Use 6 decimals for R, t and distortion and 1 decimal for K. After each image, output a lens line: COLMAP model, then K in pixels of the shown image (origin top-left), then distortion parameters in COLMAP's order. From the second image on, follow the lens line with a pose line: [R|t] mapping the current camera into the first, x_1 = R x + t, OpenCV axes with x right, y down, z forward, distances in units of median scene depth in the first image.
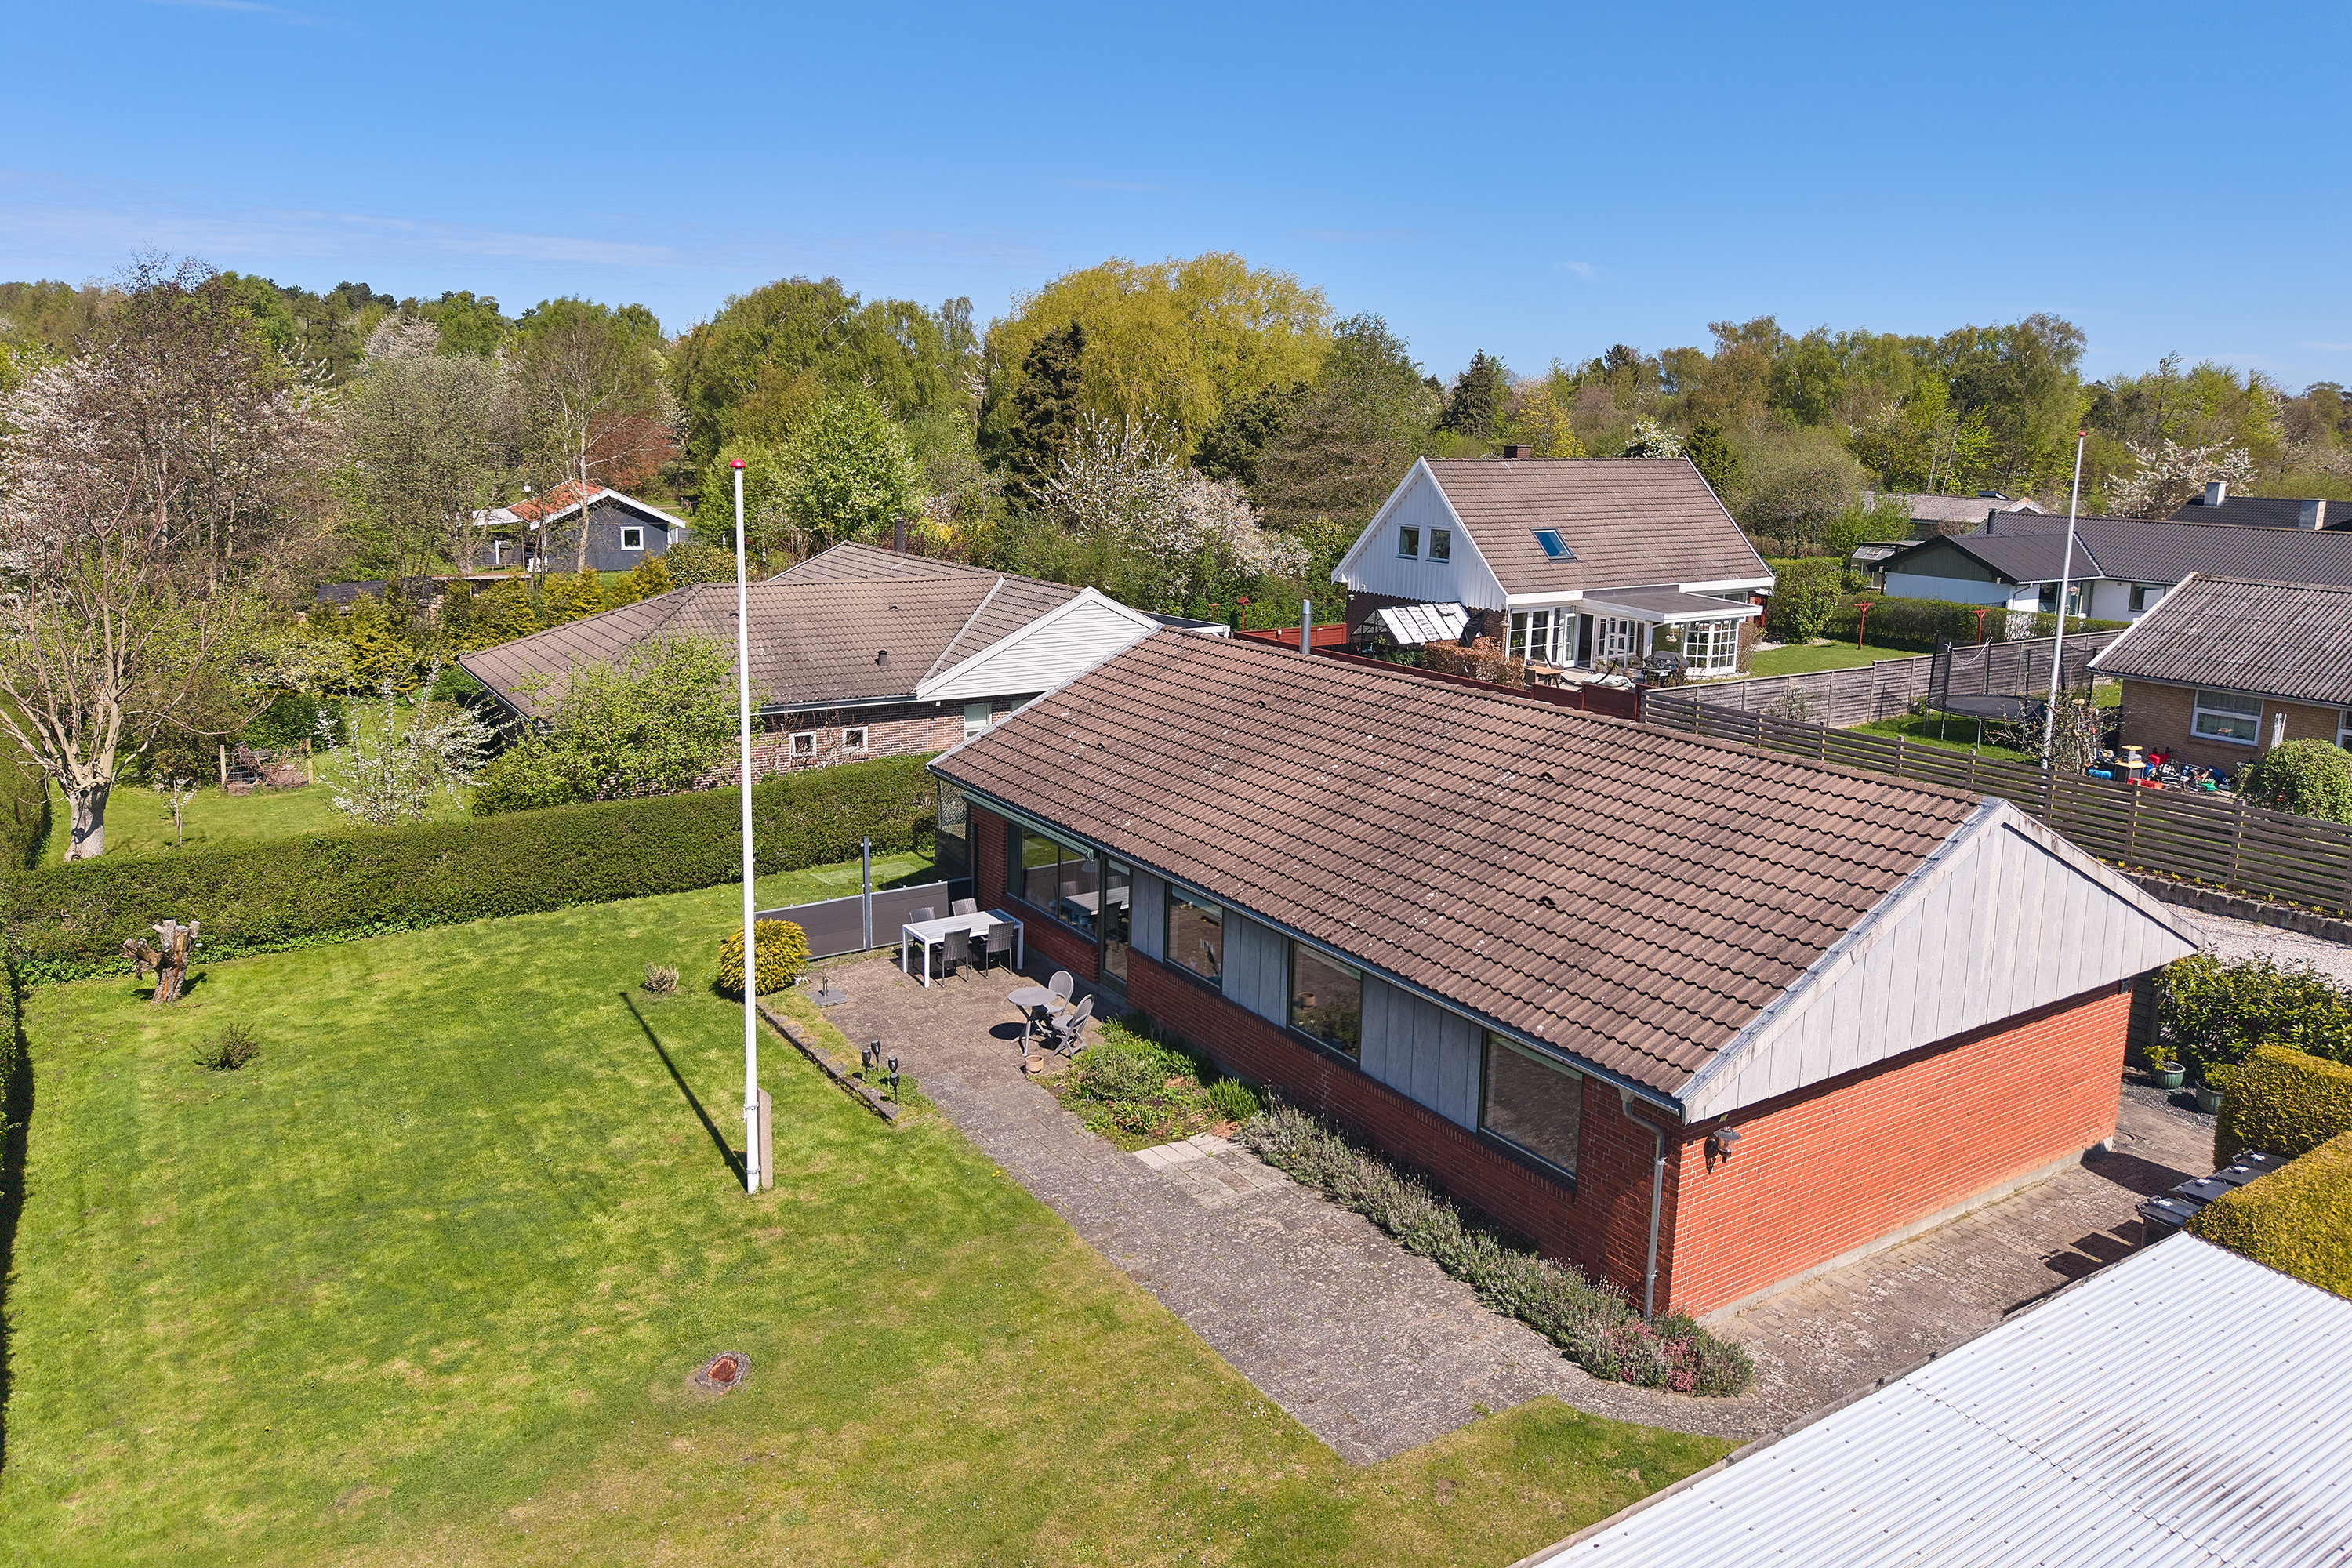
lens RADIAL K [[1596.9, 0, 1176.0], [0, 1596.9, 784.0], [0, 0, 1]] dist [-0.002120, -0.003131]
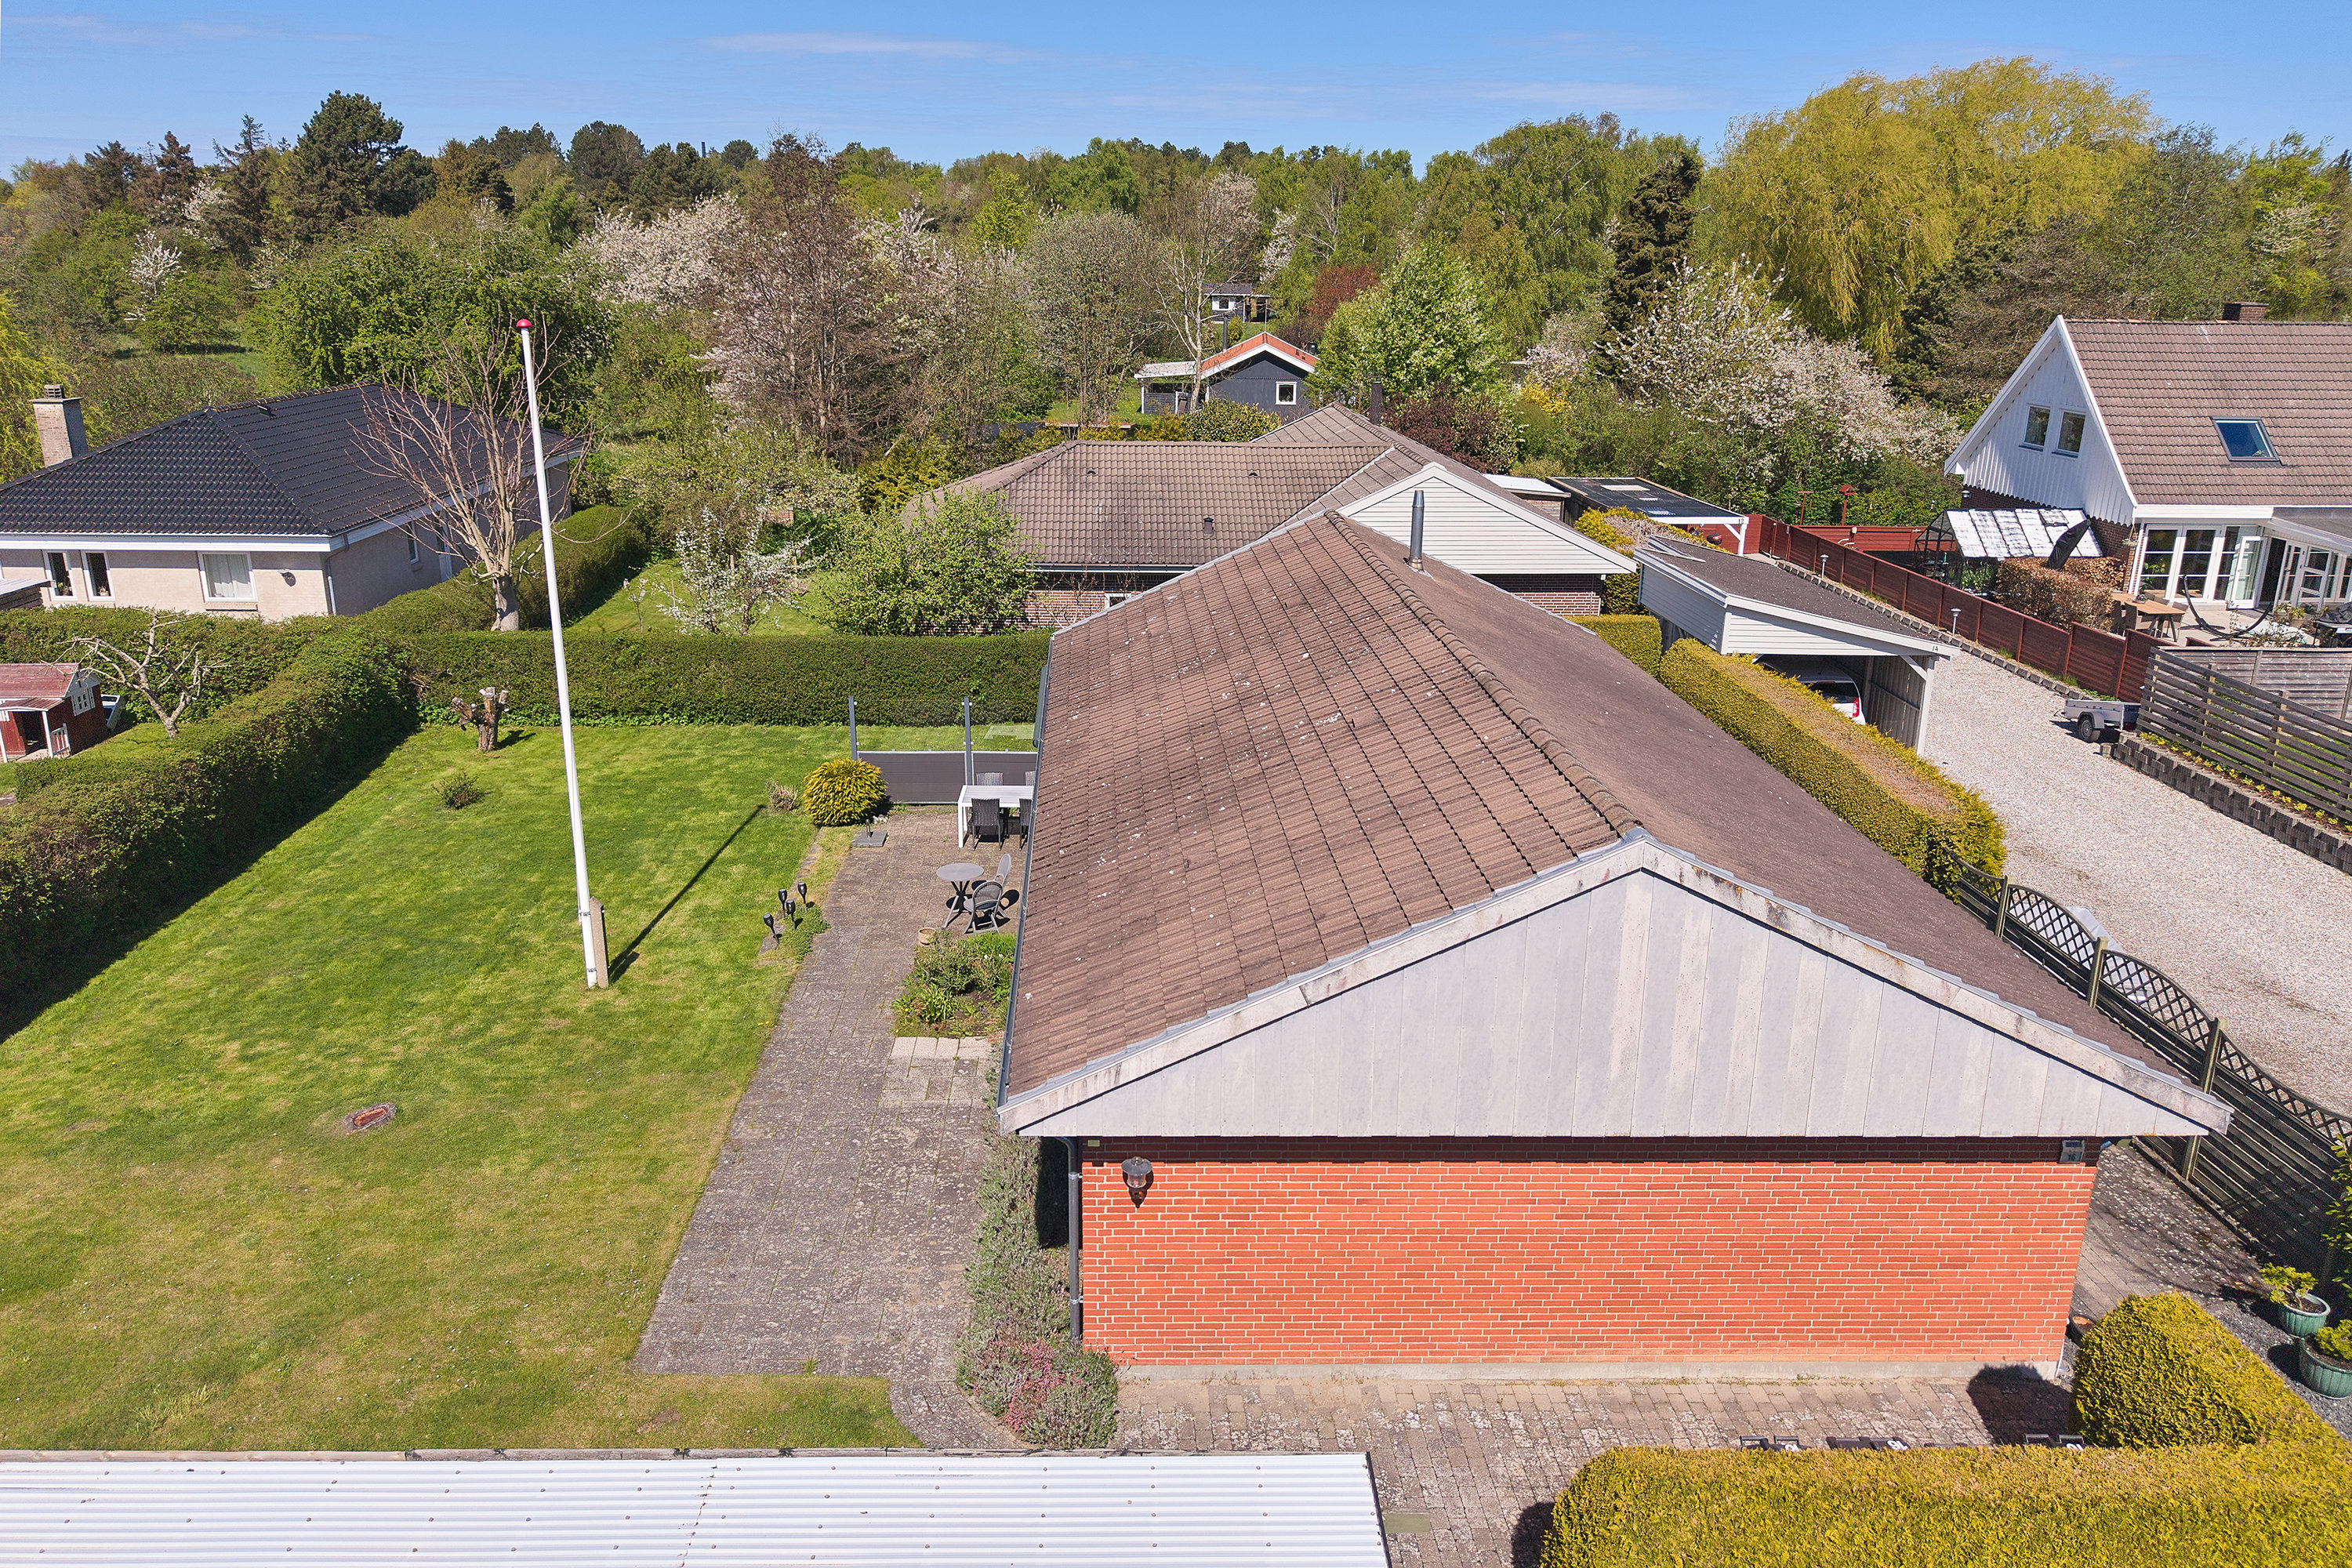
lens RADIAL K [[1617.4, 0, 1090.2], [0, 1617.4, 759.6], [0, 0, 1]] dist [0.047985, -0.068170]
pose [[0.838741, 0.152529, -0.522732, 0.432972], [-0.115322, 0.987949, 0.103238, -0.043438], [0.532179, -0.026307, 0.846223, 0.162371]]
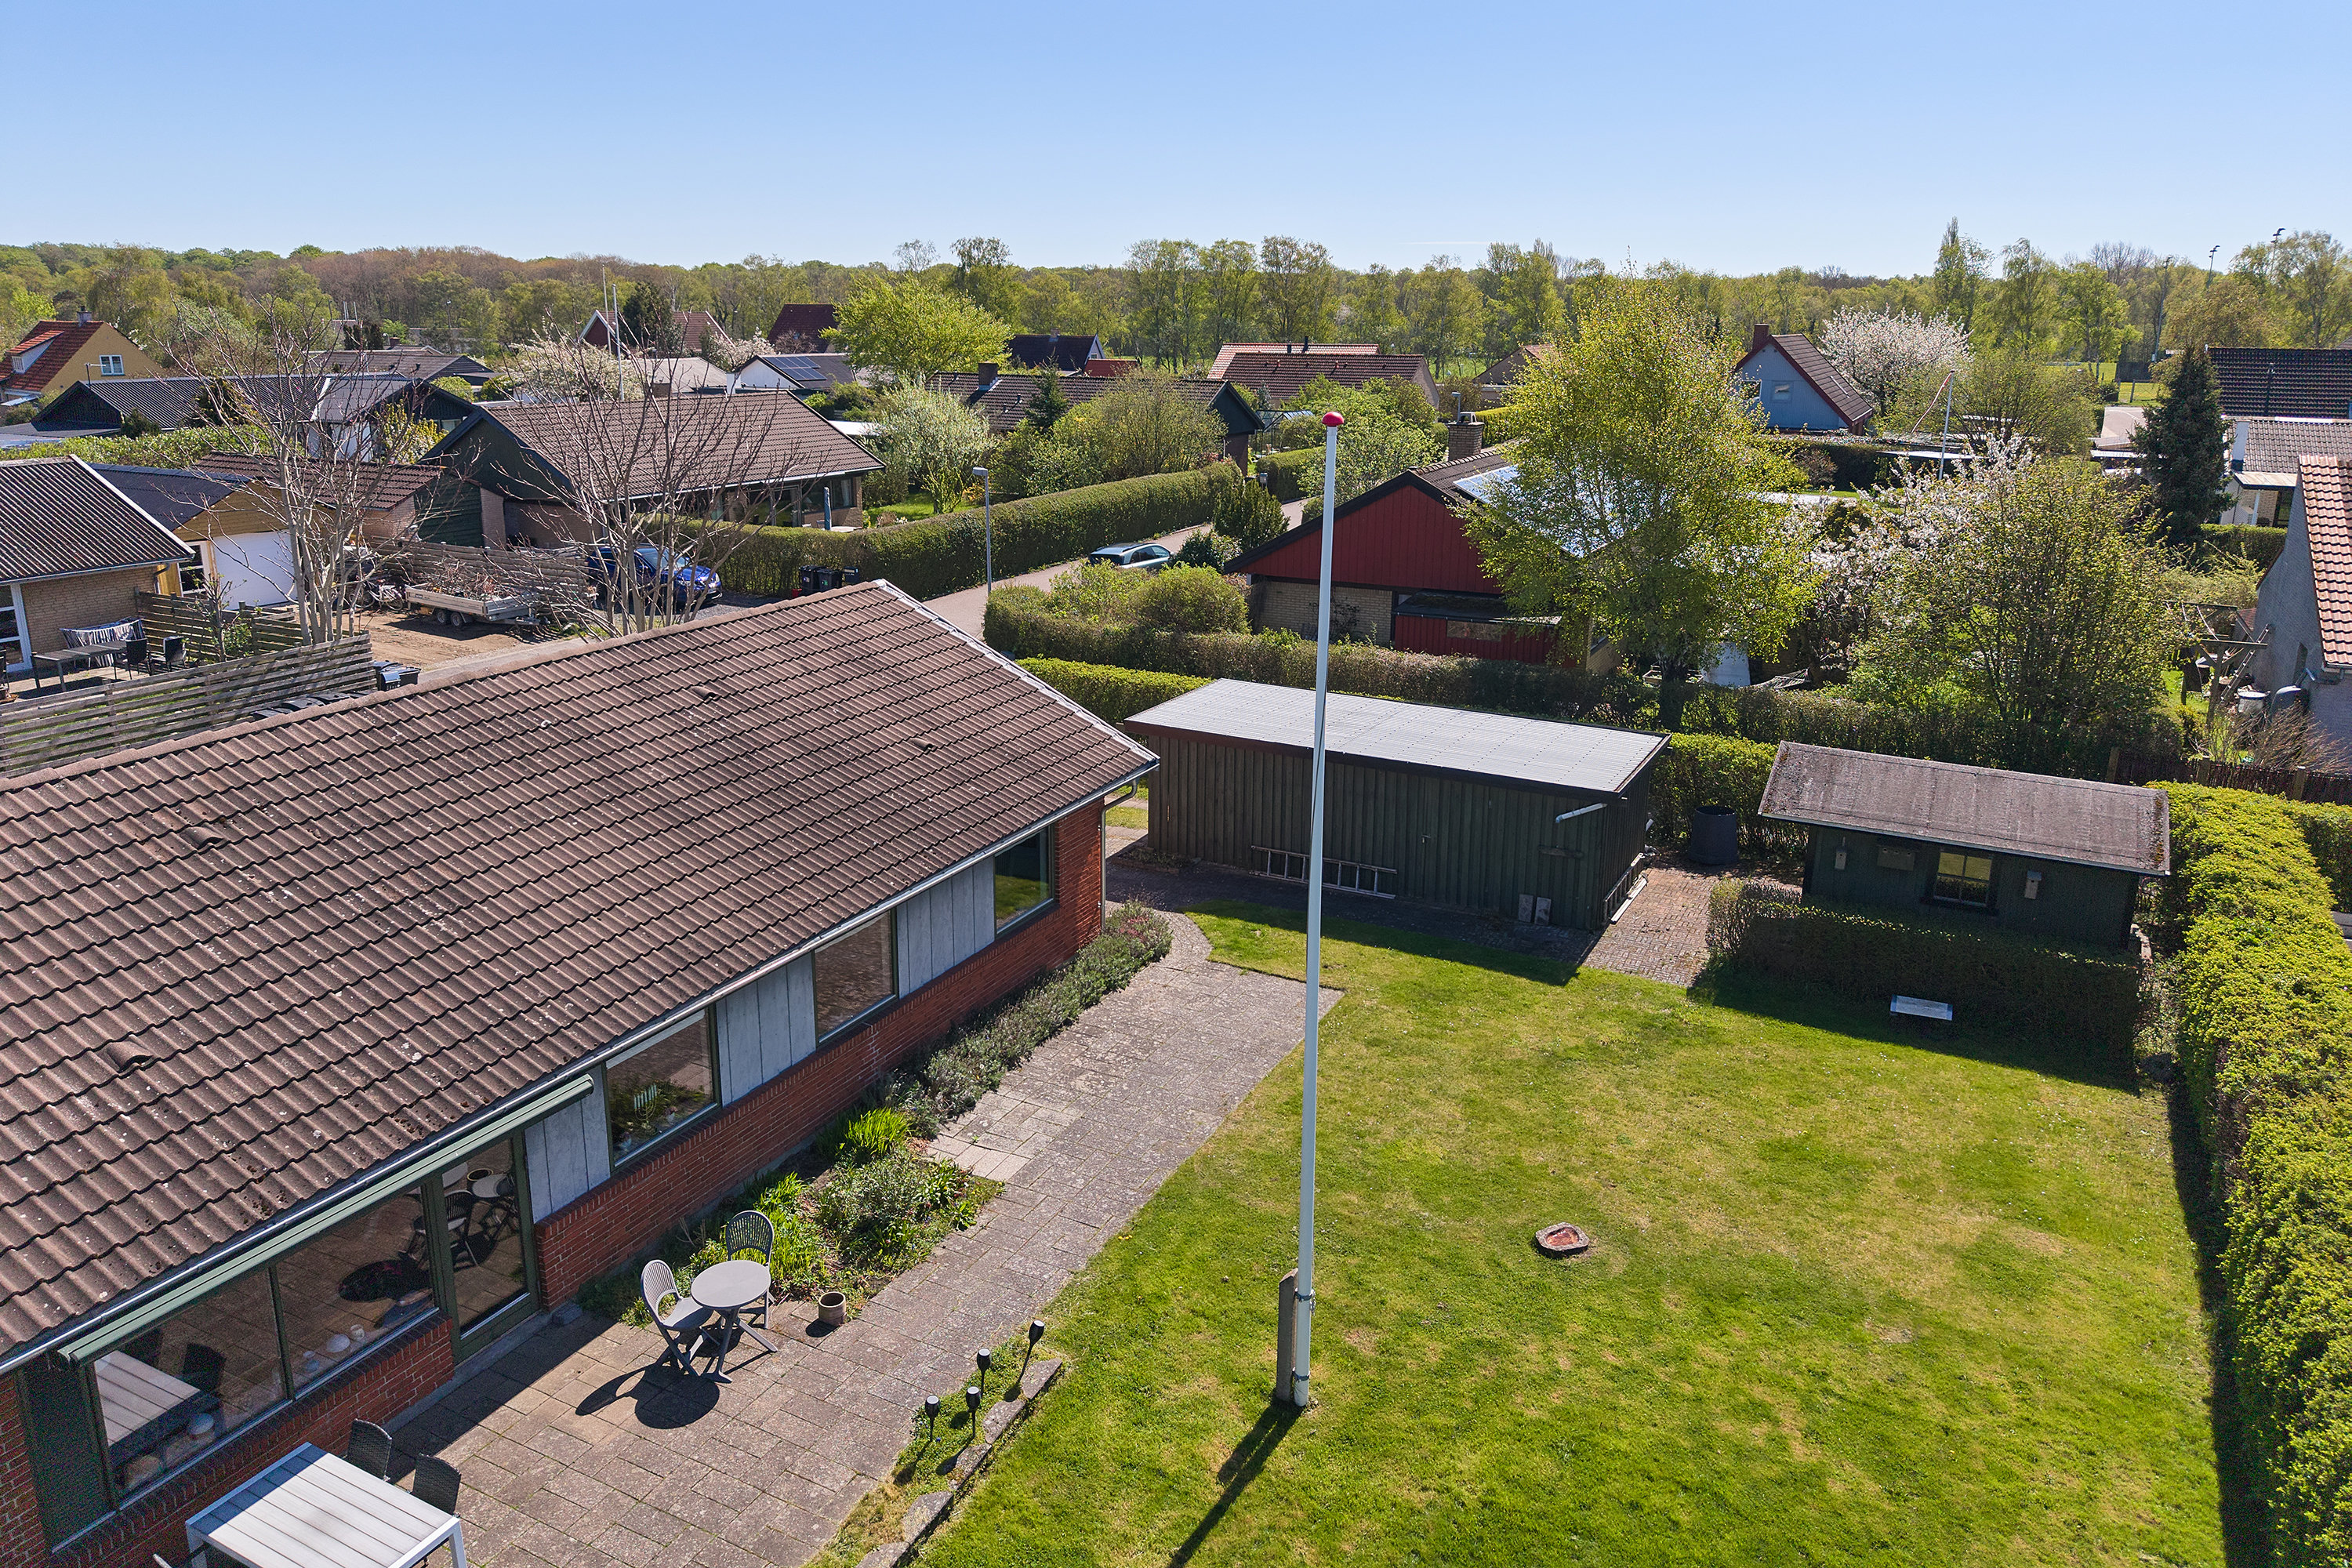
lens RADIAL K [[1596.9, 0, 1176.0], [0, 1596.9, 784.0], [0, 0, 1]] dist [-0.002120, -0.003131]
pose [[-0.503408, -0.262550, 0.823194, -0.561498], [0.188945, 0.896209, 0.401383, -0.228482], [-0.843137, 0.357598, -0.401551, 0.902107]]
